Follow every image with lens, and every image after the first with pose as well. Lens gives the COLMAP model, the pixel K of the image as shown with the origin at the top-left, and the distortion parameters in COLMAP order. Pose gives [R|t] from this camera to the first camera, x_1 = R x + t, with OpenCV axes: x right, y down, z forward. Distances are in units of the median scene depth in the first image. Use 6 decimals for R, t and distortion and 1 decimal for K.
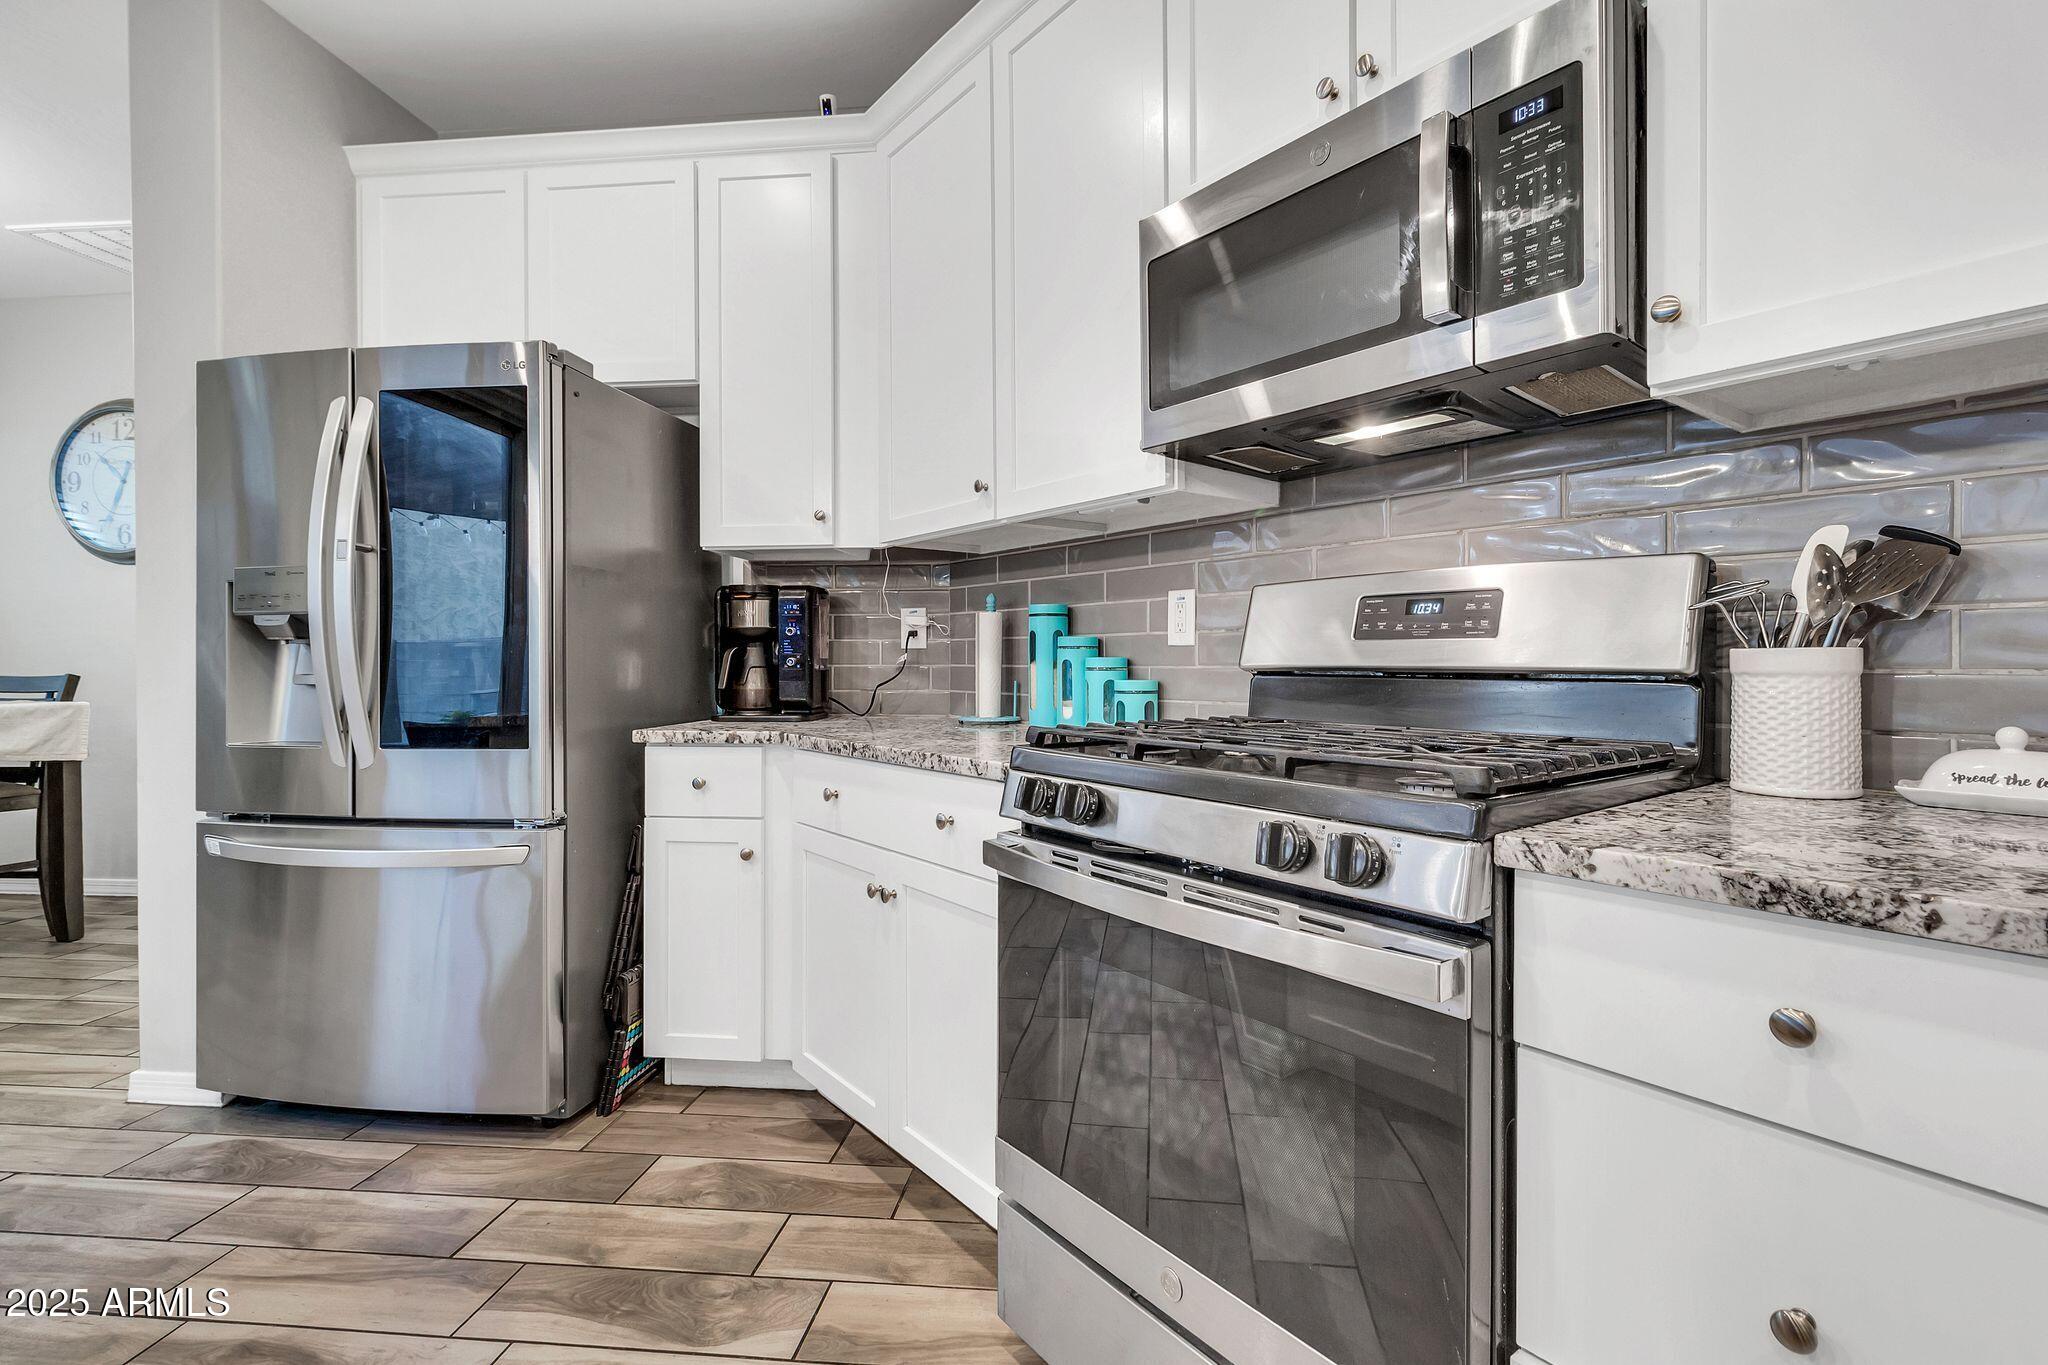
lens RADIAL K [[953.8, 0, 1037.8], [0, 953.8, 647.7], [0, 0, 1]] dist [-0.001040, 0.003185]
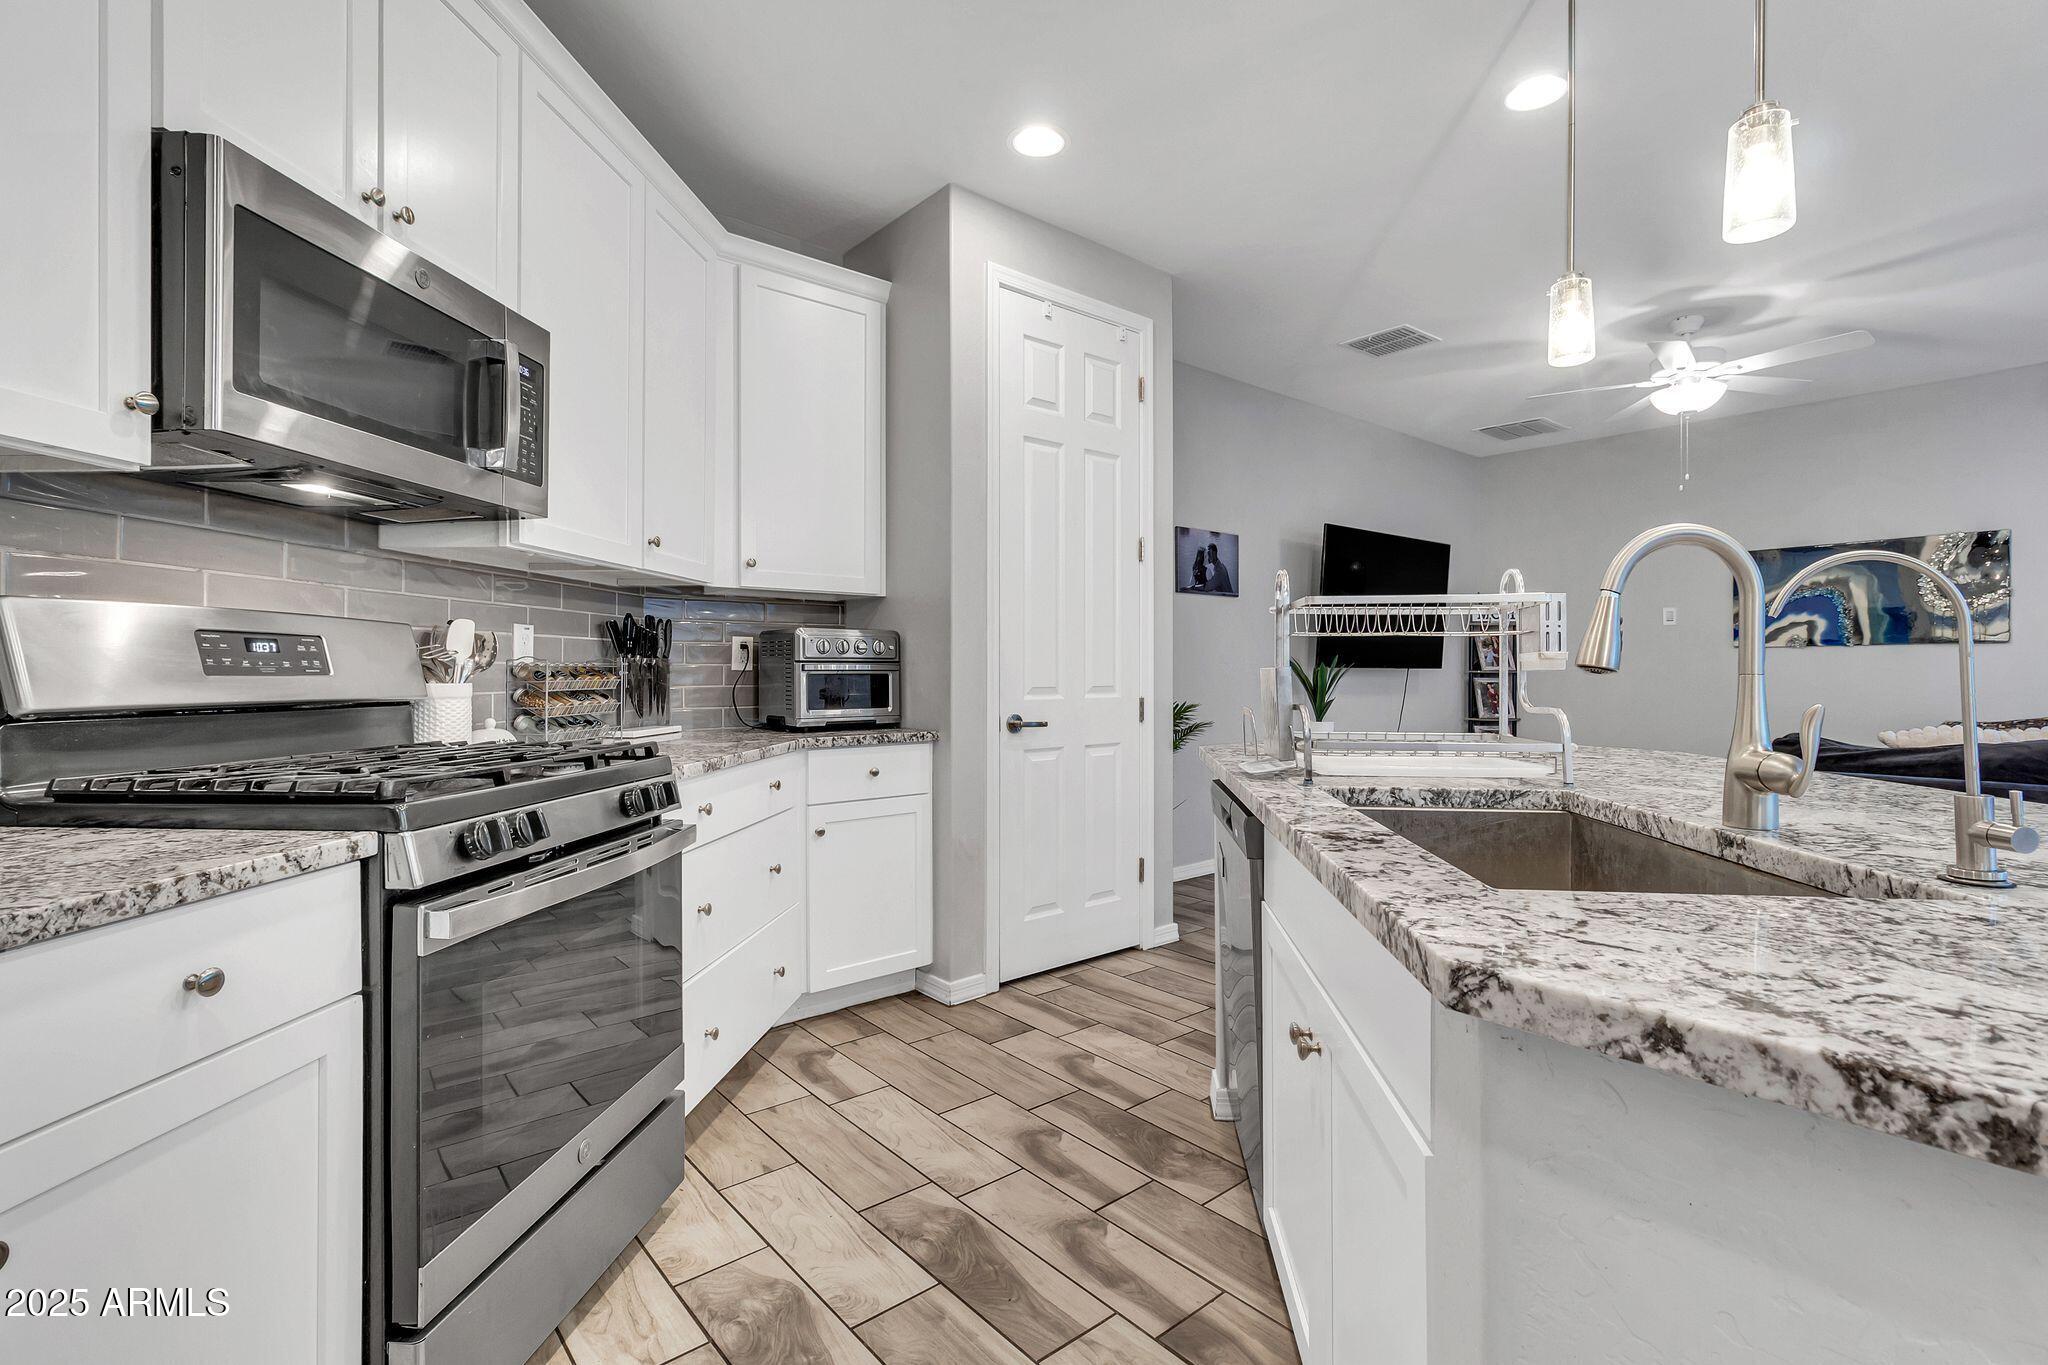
lens RADIAL K [[953.8, 0, 1044.0], [0, 953.8, 674.4], [0, 0, 1]] dist [-0.001040, 0.003185]
pose [[-0.736913, -0.003927, 0.675976, -0.697061], [-0.008839, 0.999954, -0.003827, -0.009907], [-0.675930, -0.008795, -0.736914, 0.851613]]
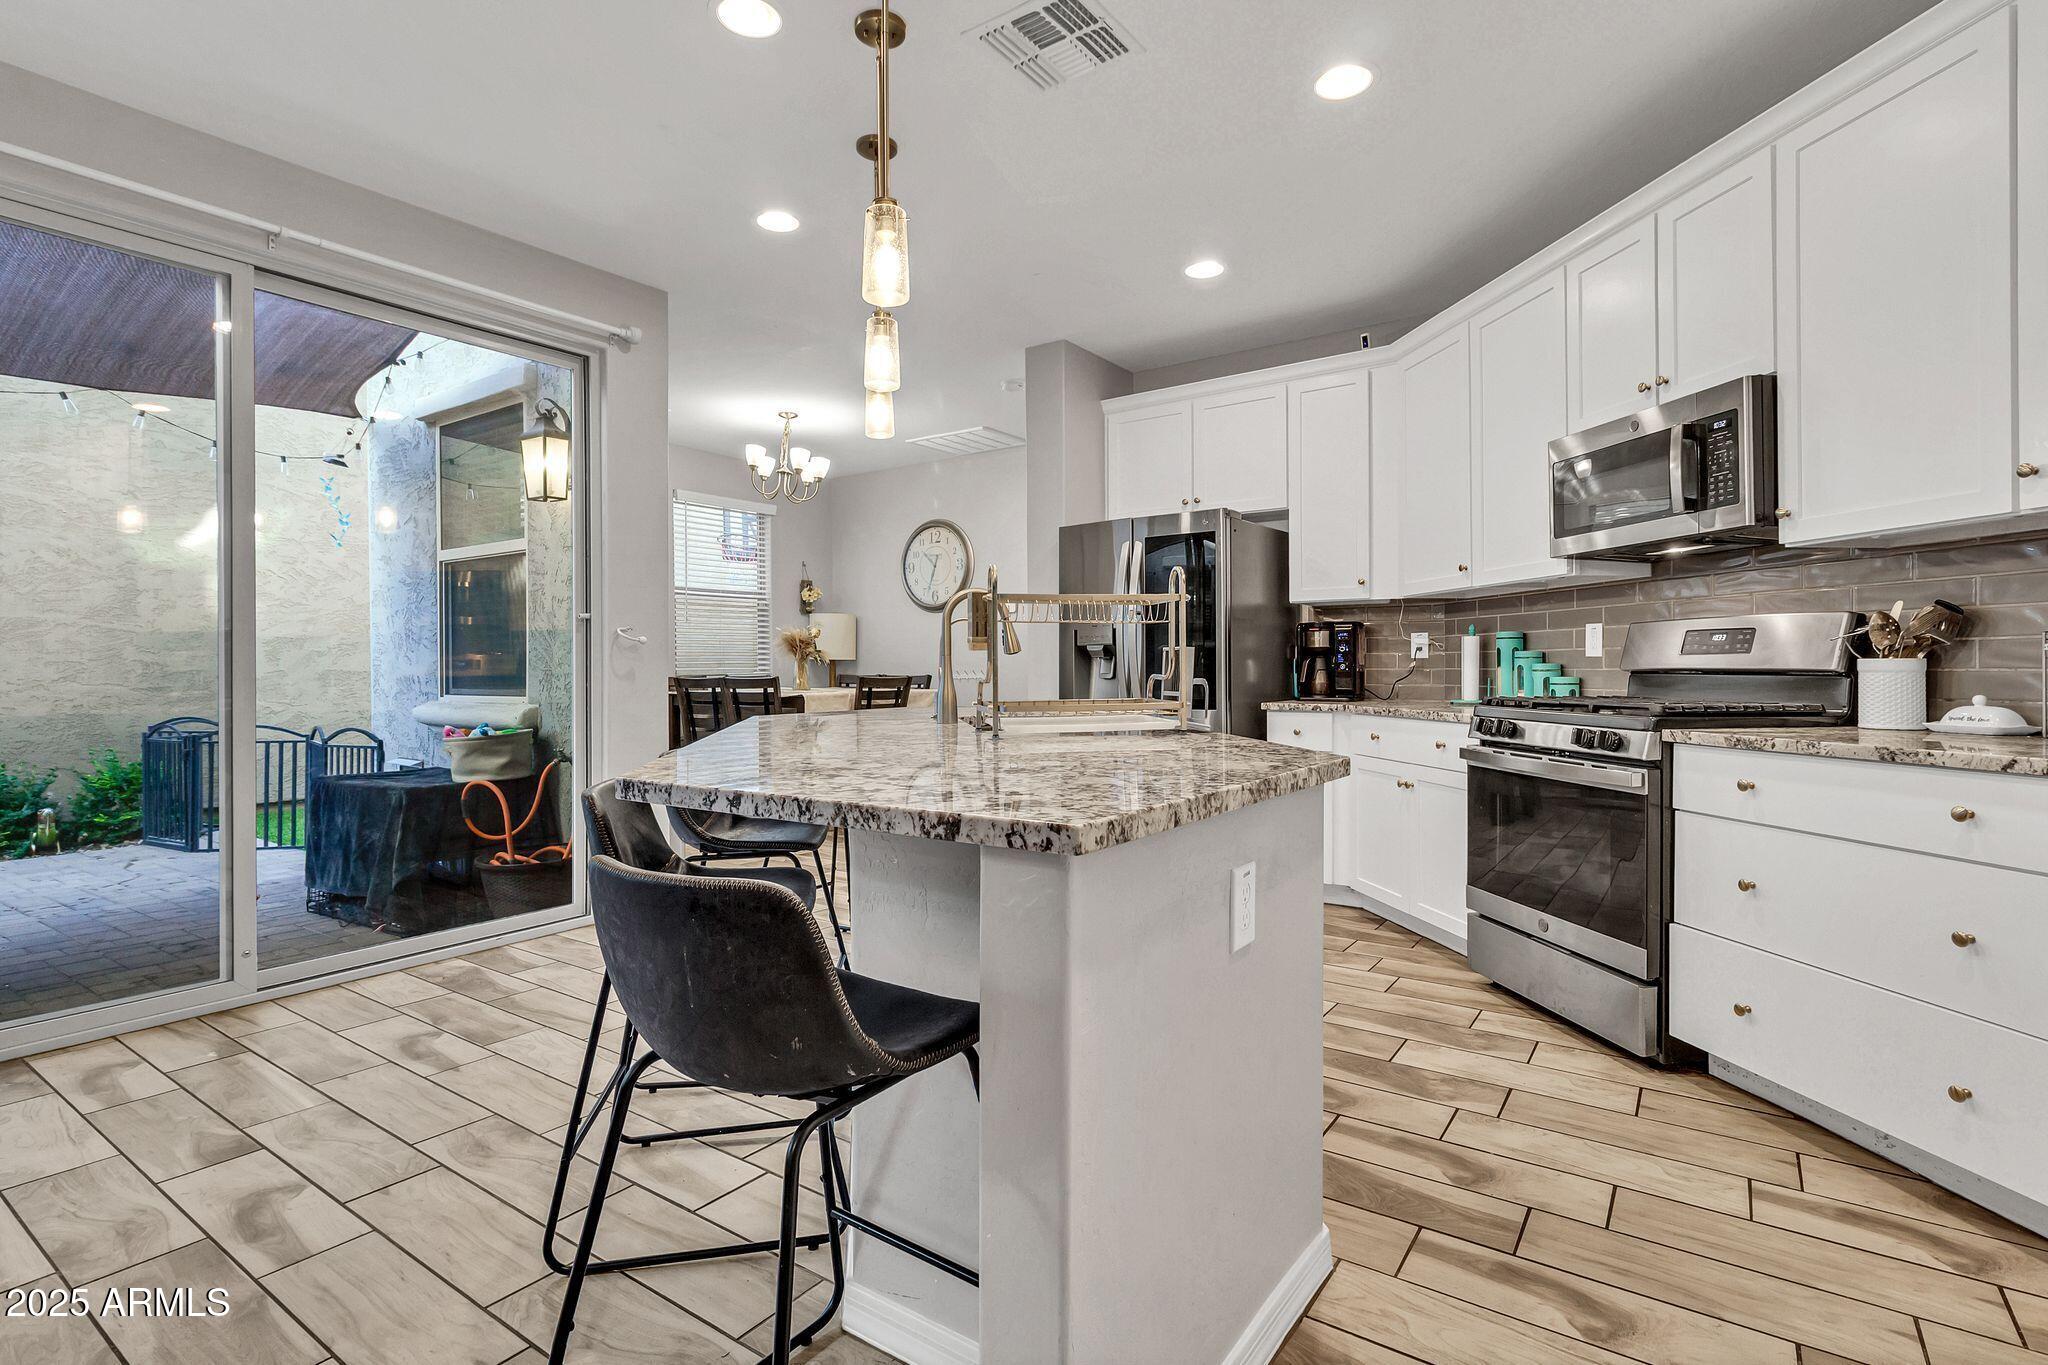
lens RADIAL K [[953.8, 0, 1018.9], [0, 953.8, 677.7], [0, 0, 1]] dist [-0.001040, 0.003185]
pose [[0.870849, 0.001145, -0.491549, 0.092085], [0.011631, 0.999669, 0.022934, -0.014698], [0.491412, -0.025689, 0.870548, -0.944927]]
